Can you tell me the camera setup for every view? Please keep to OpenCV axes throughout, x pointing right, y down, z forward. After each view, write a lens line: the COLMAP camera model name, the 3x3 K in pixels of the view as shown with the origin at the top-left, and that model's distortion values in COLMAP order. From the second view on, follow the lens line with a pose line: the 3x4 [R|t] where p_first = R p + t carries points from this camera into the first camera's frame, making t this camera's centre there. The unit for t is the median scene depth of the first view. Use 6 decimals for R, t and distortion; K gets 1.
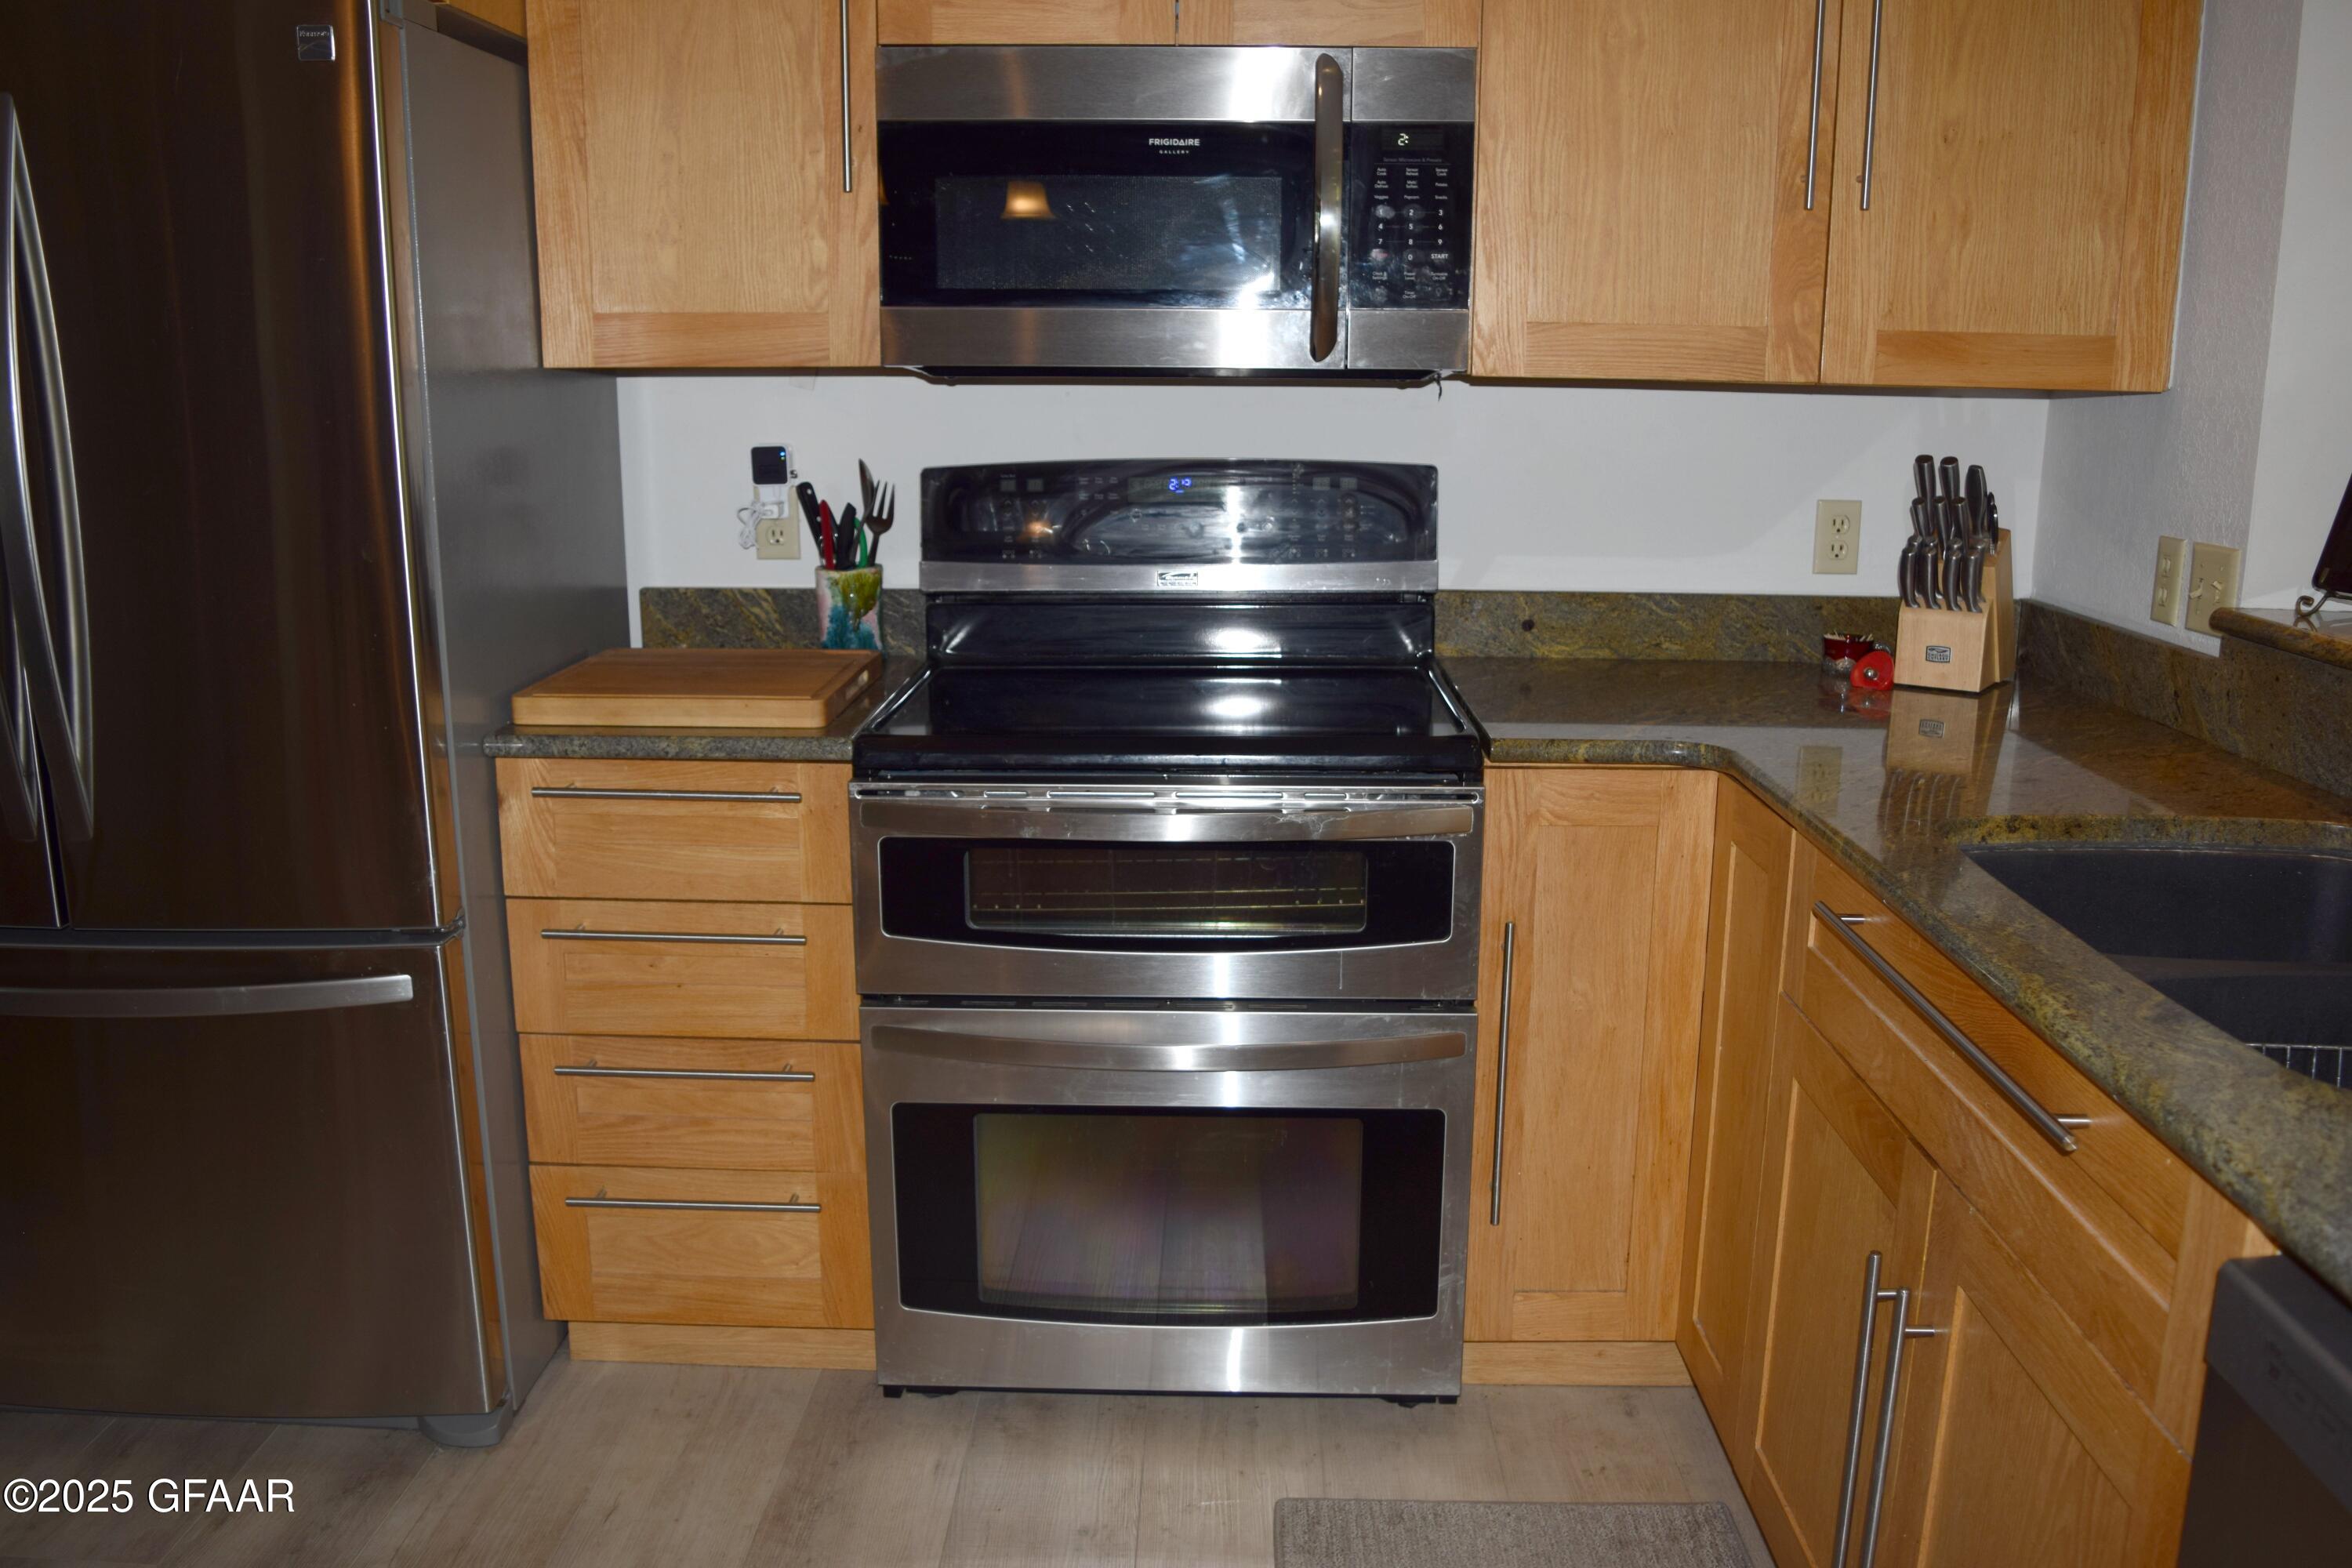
lens RADIAL K [[1830.4, 0, 1185.8], [0, 1830.4, 784.4], [0, 0, 1]] dist [-0.106348, 0.030869]
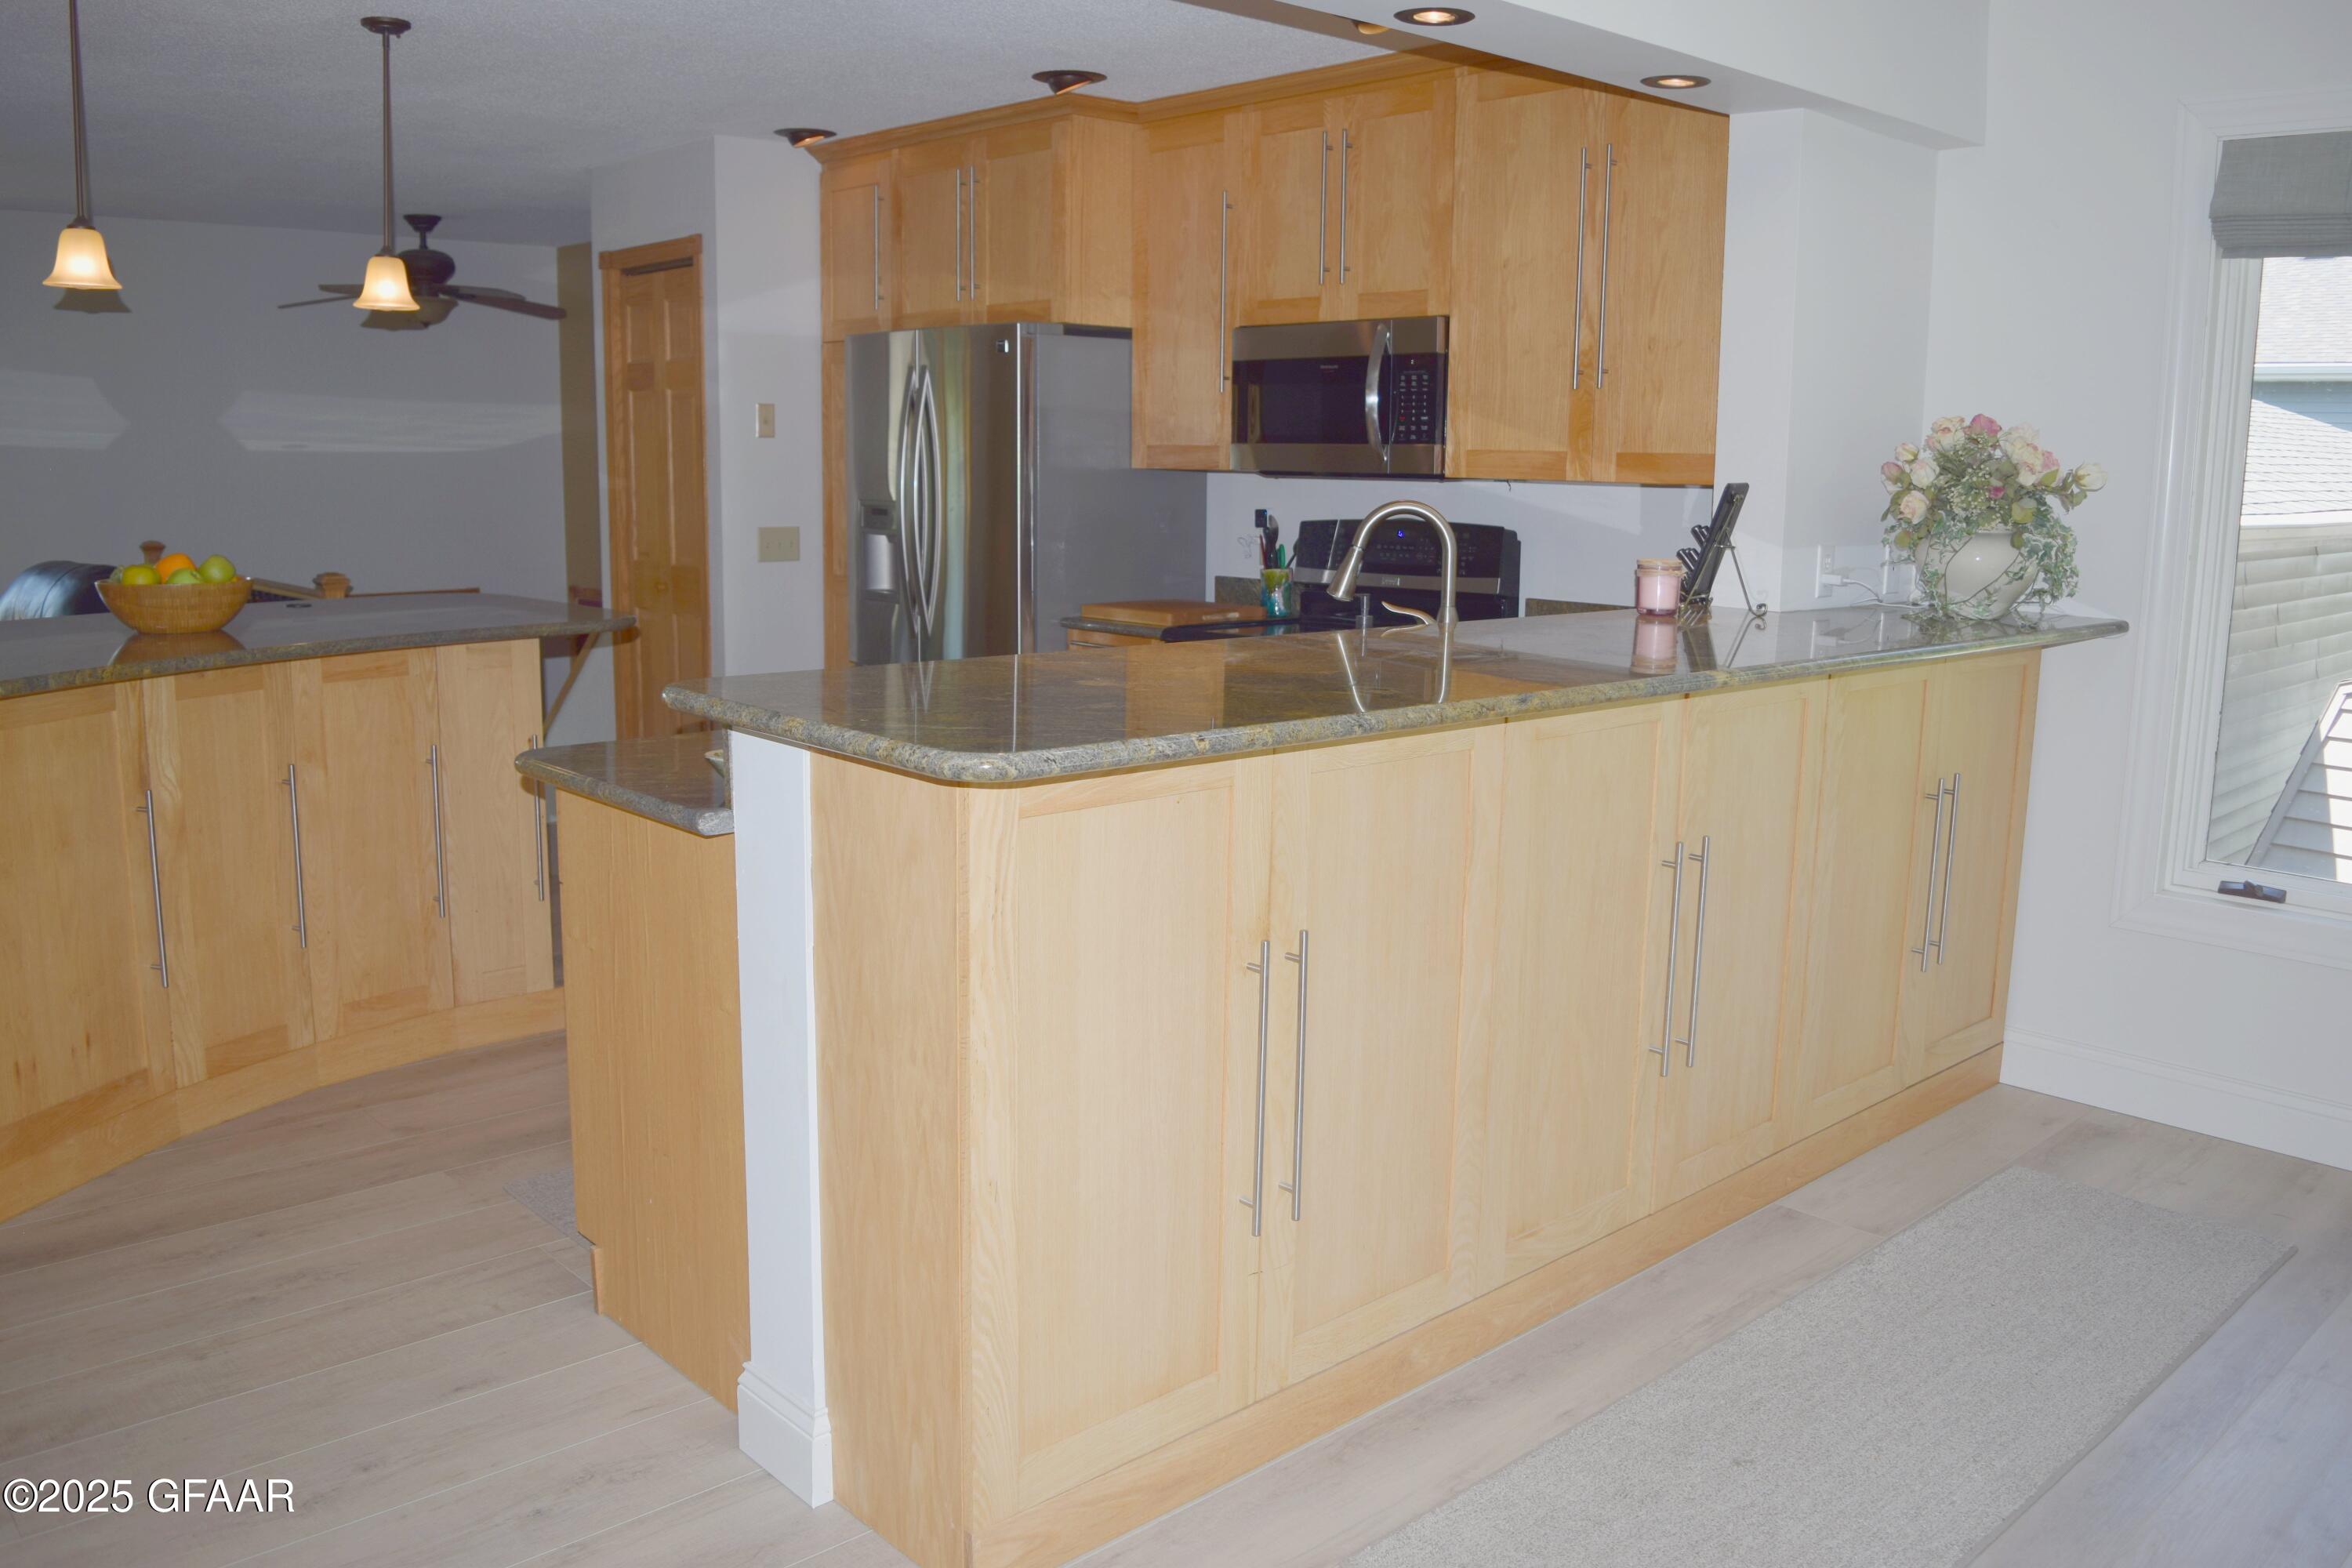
lens RADIAL K [[1830.4, 0, 1185.8], [0, 1830.4, 784.4], [0, 0, 1]] dist [-0.106348, 0.030869]
pose [[0.688349, 0.128607, -0.713888, 1.415199], [-0.172613, 0.984928, 0.010997, 0.129797], [0.704542, 0.115656, 0.700174, -0.541370]]
